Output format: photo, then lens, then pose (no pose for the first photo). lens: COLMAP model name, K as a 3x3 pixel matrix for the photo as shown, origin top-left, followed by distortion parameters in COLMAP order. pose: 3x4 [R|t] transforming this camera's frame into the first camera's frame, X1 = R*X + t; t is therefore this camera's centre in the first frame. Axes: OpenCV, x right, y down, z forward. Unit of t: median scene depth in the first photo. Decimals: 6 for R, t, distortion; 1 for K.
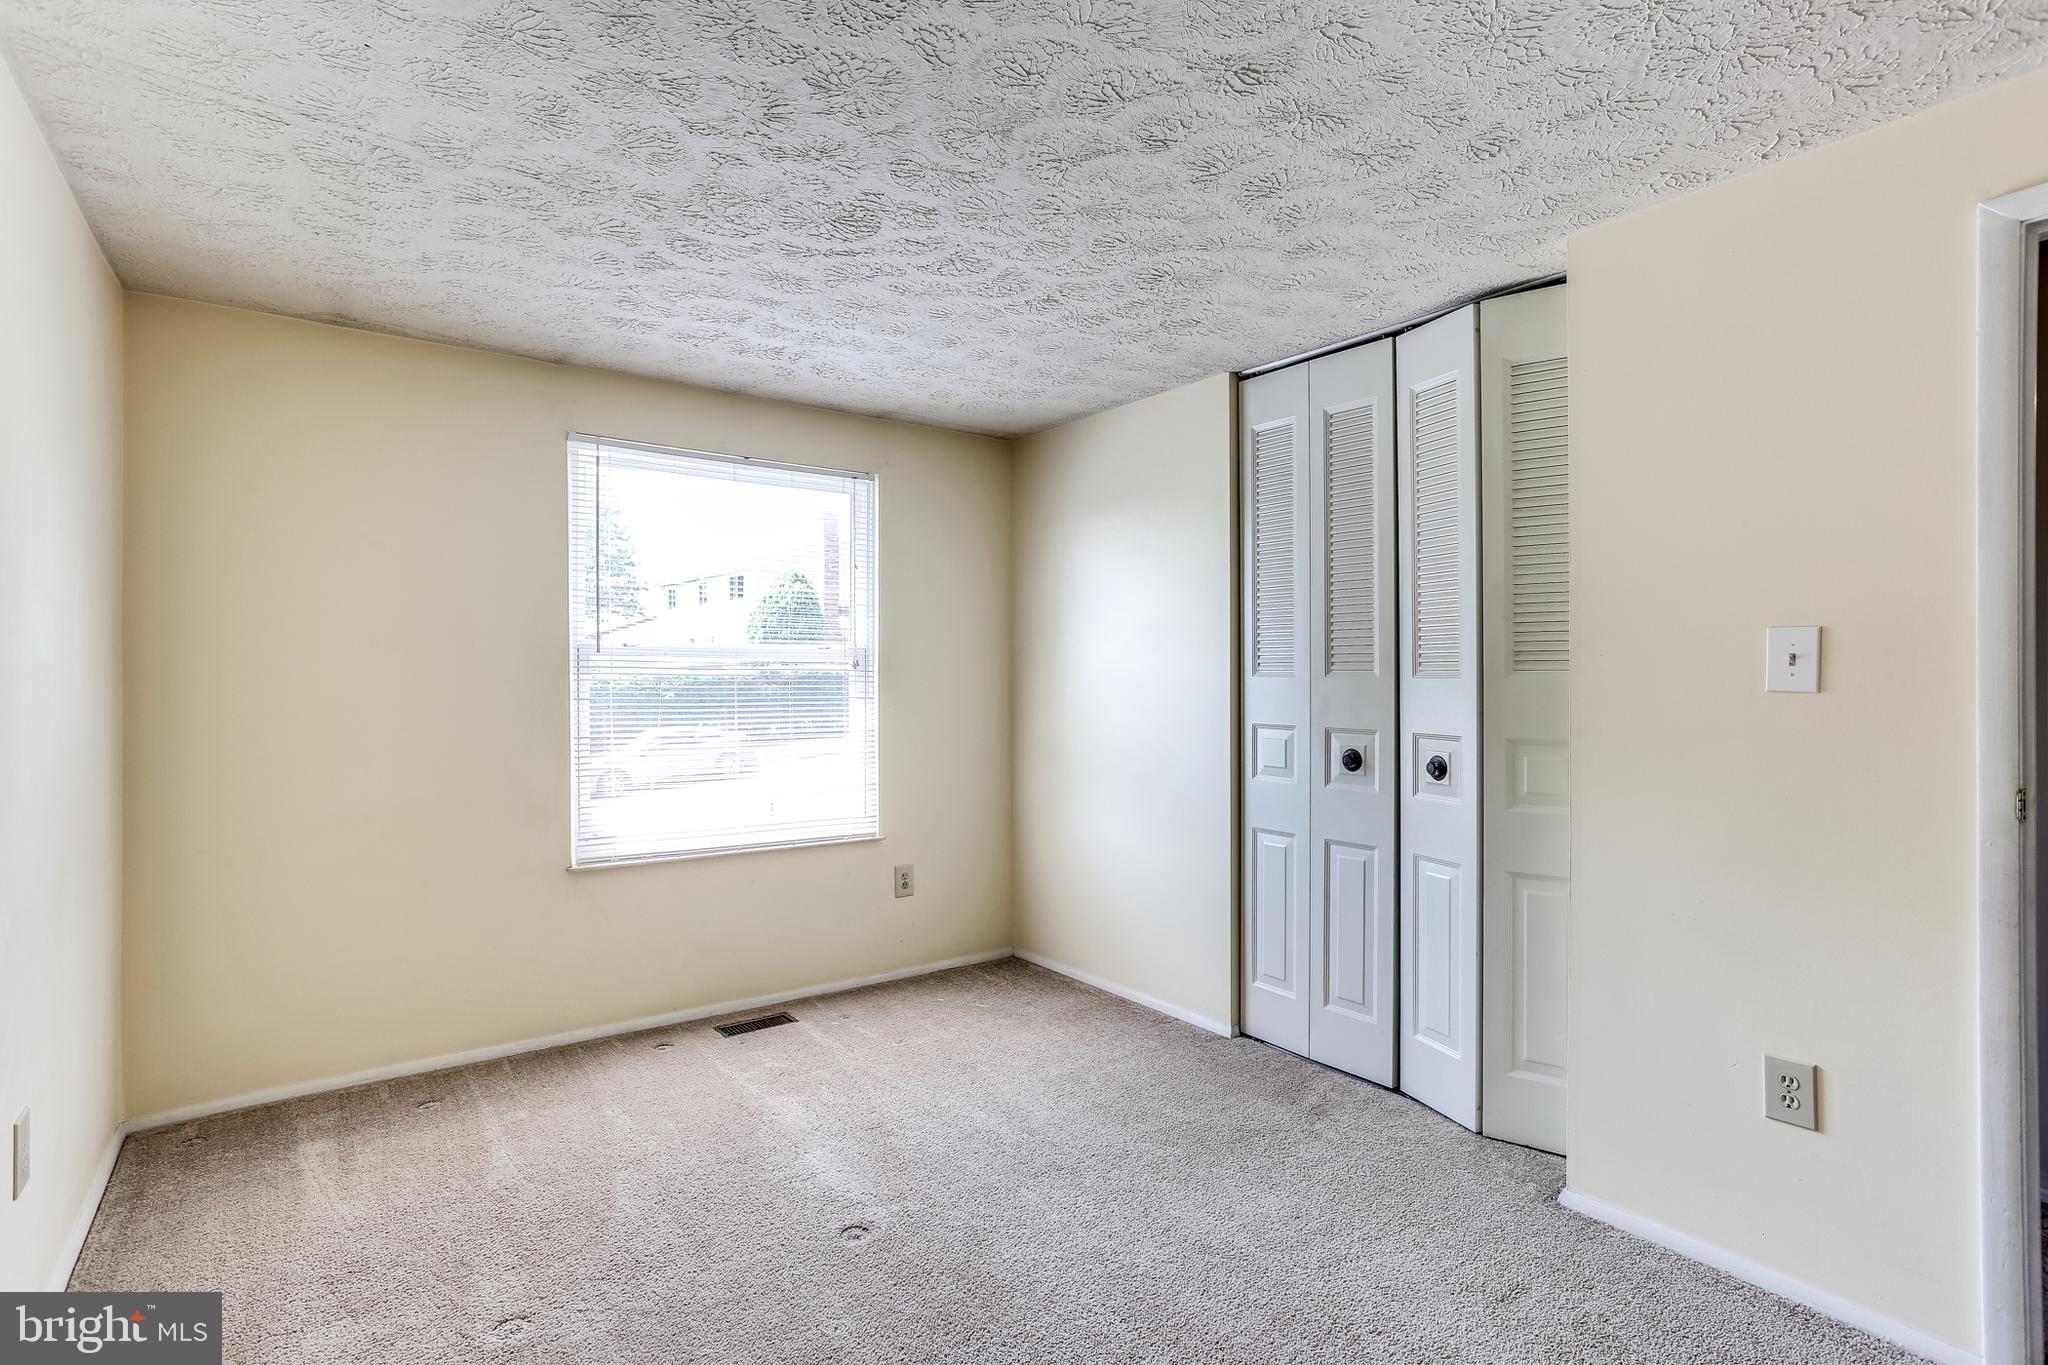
lens RADIAL K [[995.9, 0, 1007.5], [0, 995.9, 694.0], [0, 0, 1]] dist [-0.000825, 0.001286]
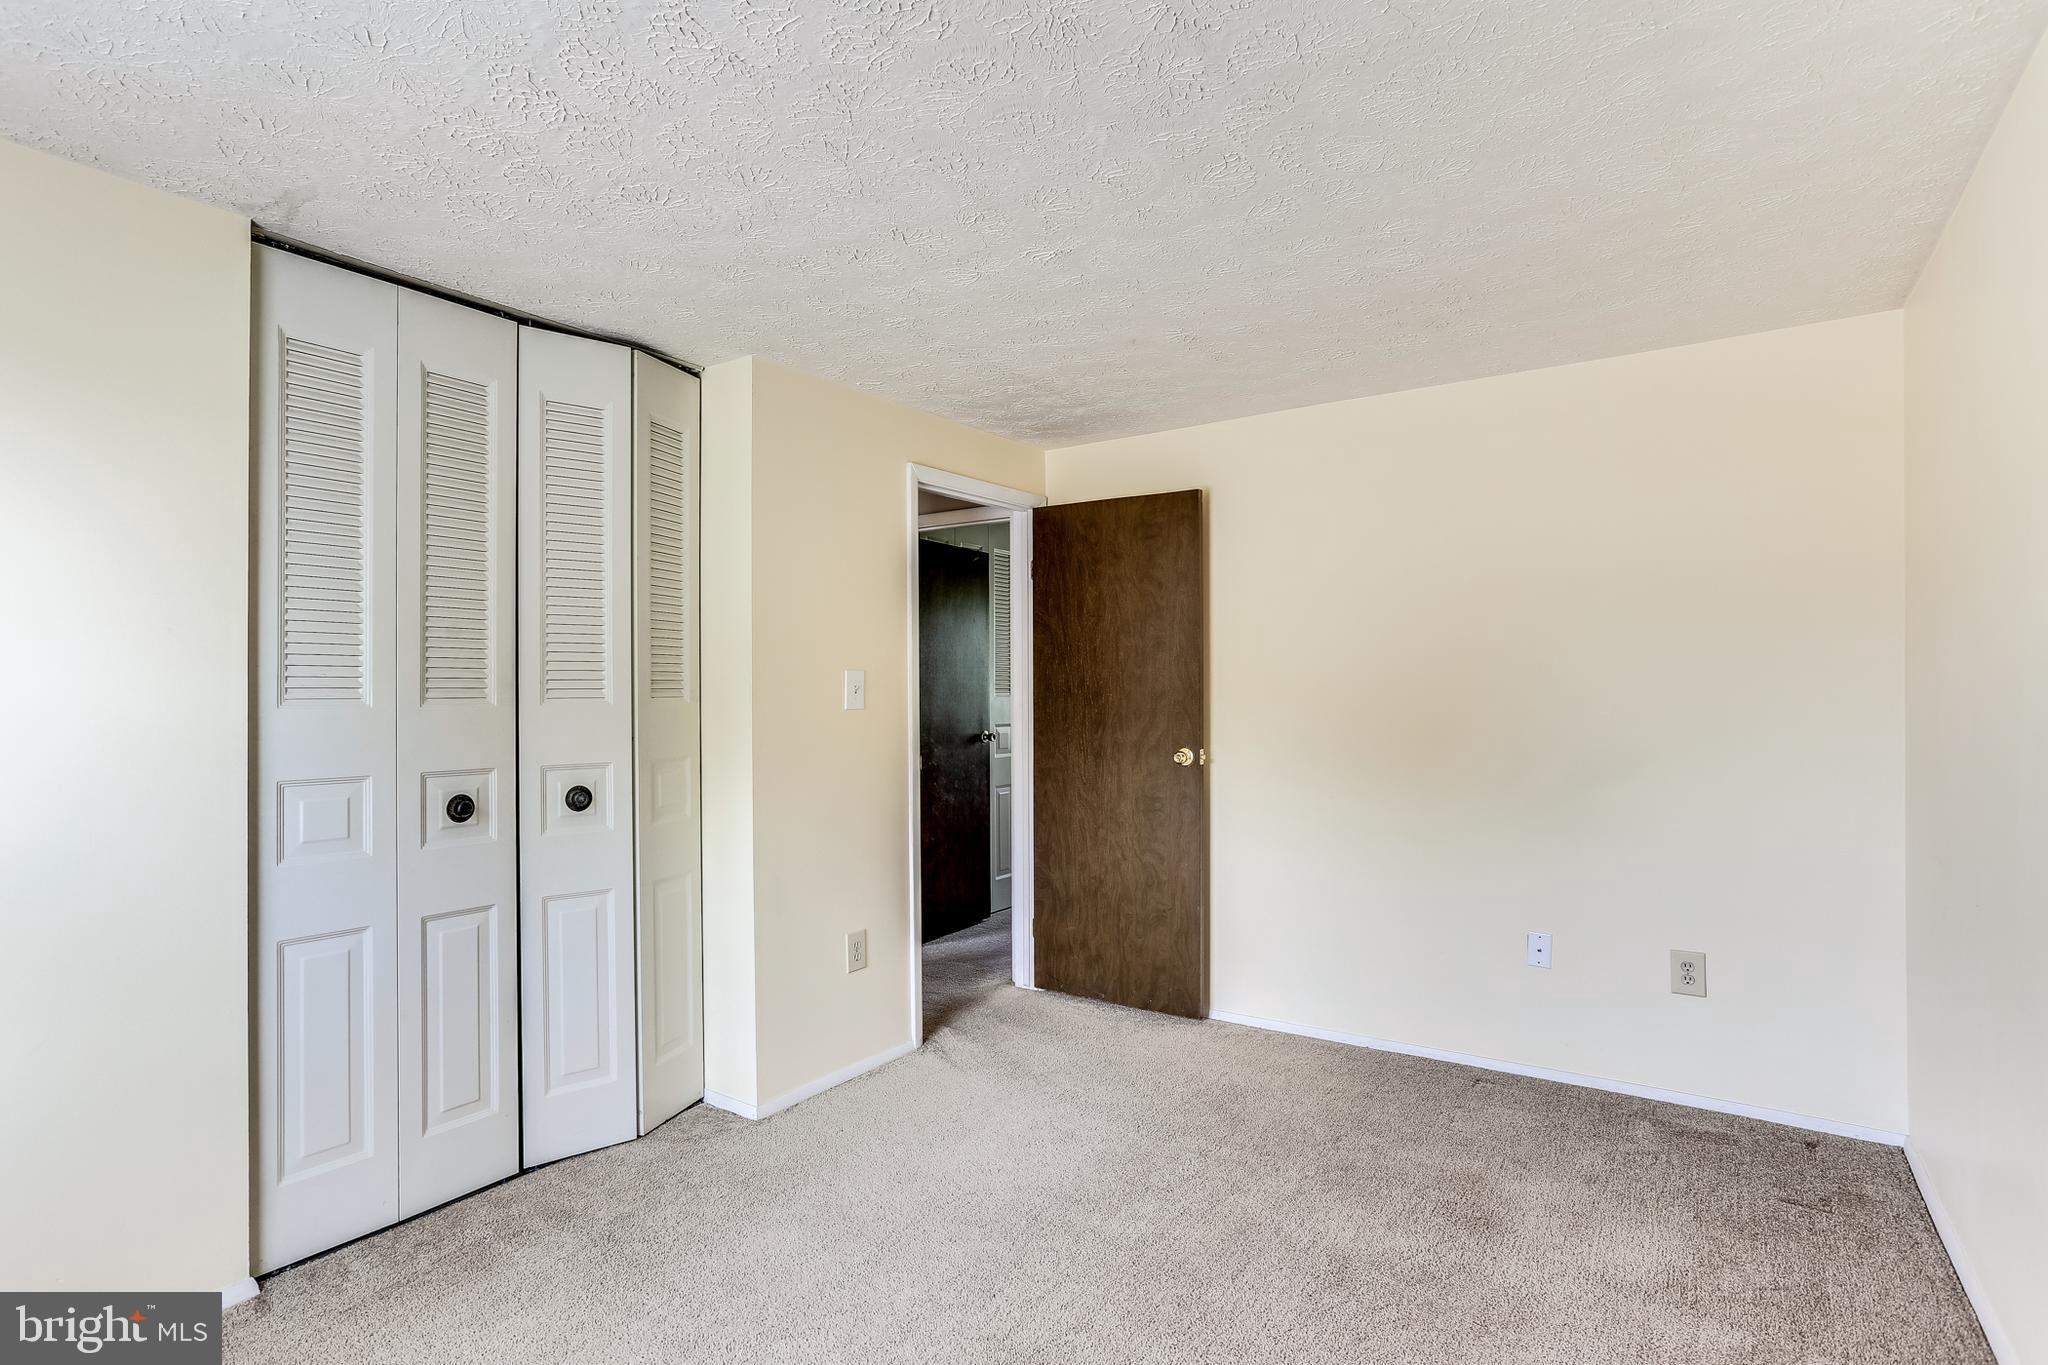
lens RADIAL K [[995.9, 0, 1023.4], [0, 995.9, 693.9], [0, 0, 1]] dist [-0.000825, 0.001286]
pose [[-0.313109, 0.000383, 0.949717, -0.492610], [0.023743, 0.999691, 0.007424, -0.019170], [-0.949420, 0.024874, -0.313021, 0.702608]]
